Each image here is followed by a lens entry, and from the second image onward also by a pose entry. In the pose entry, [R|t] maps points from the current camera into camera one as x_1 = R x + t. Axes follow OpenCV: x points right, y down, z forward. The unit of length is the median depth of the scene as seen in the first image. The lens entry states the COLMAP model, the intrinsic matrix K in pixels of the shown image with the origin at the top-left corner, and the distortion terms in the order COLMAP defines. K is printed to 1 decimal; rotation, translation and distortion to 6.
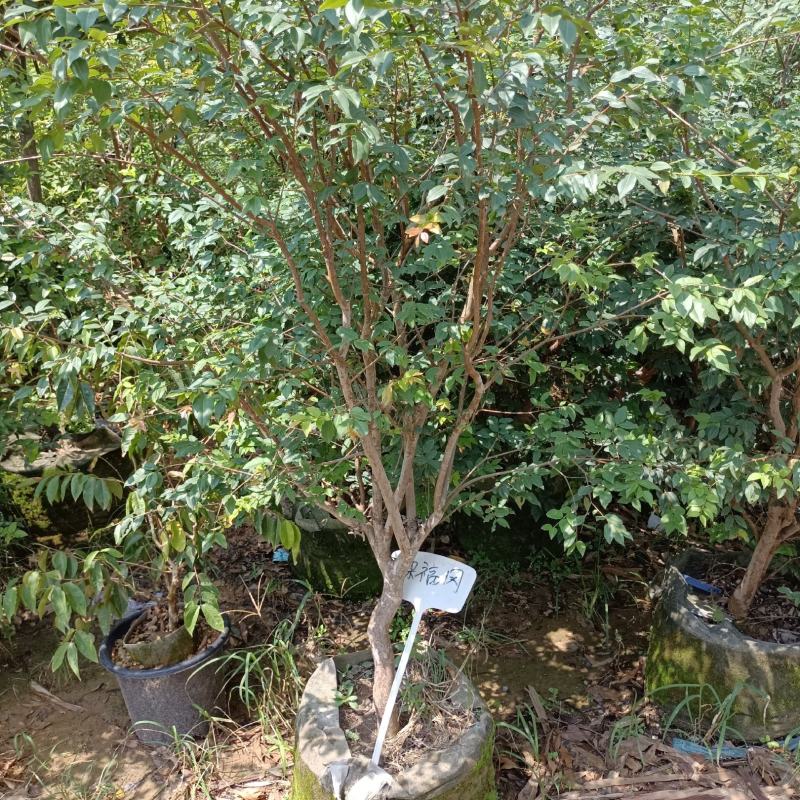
lens RADIAL K [[773.0, 0, 399.2], [0, 773.0, 403.9], [0, 0, 1]] dist [-0.001462, 0.000000]
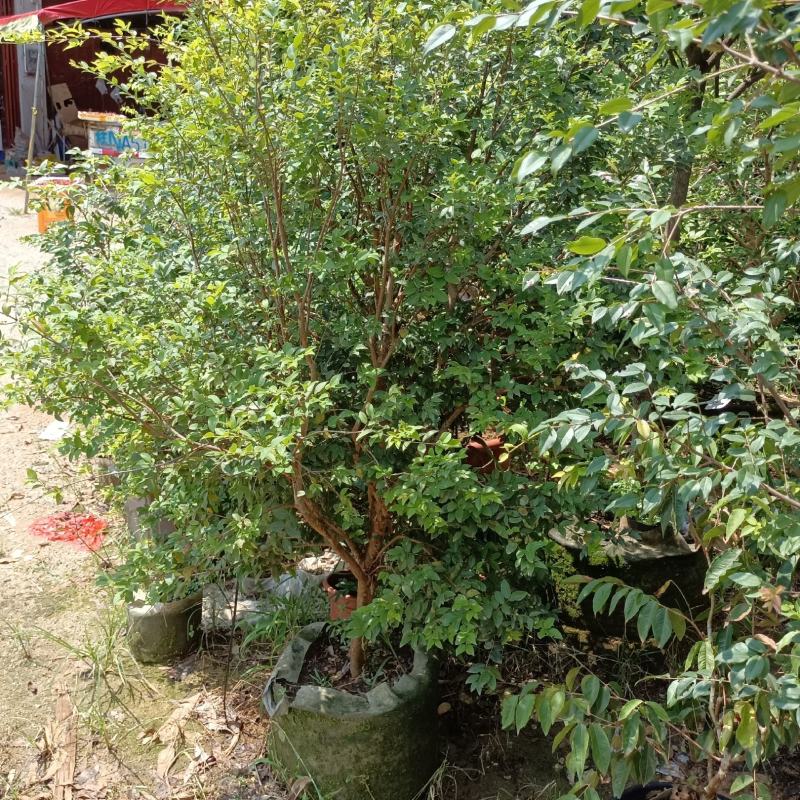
lens RADIAL K [[773.0, 0, 399.1], [0, 773.0, 398.3], [0, 0, 1]] dist [-0.001462, 0.000000]
pose [[0.777056, 0.244783, -0.579884, -0.197740], [-0.265670, 0.962746, 0.050395, -0.078133], [0.570617, 0.114898, 0.813139, 0.184076]]
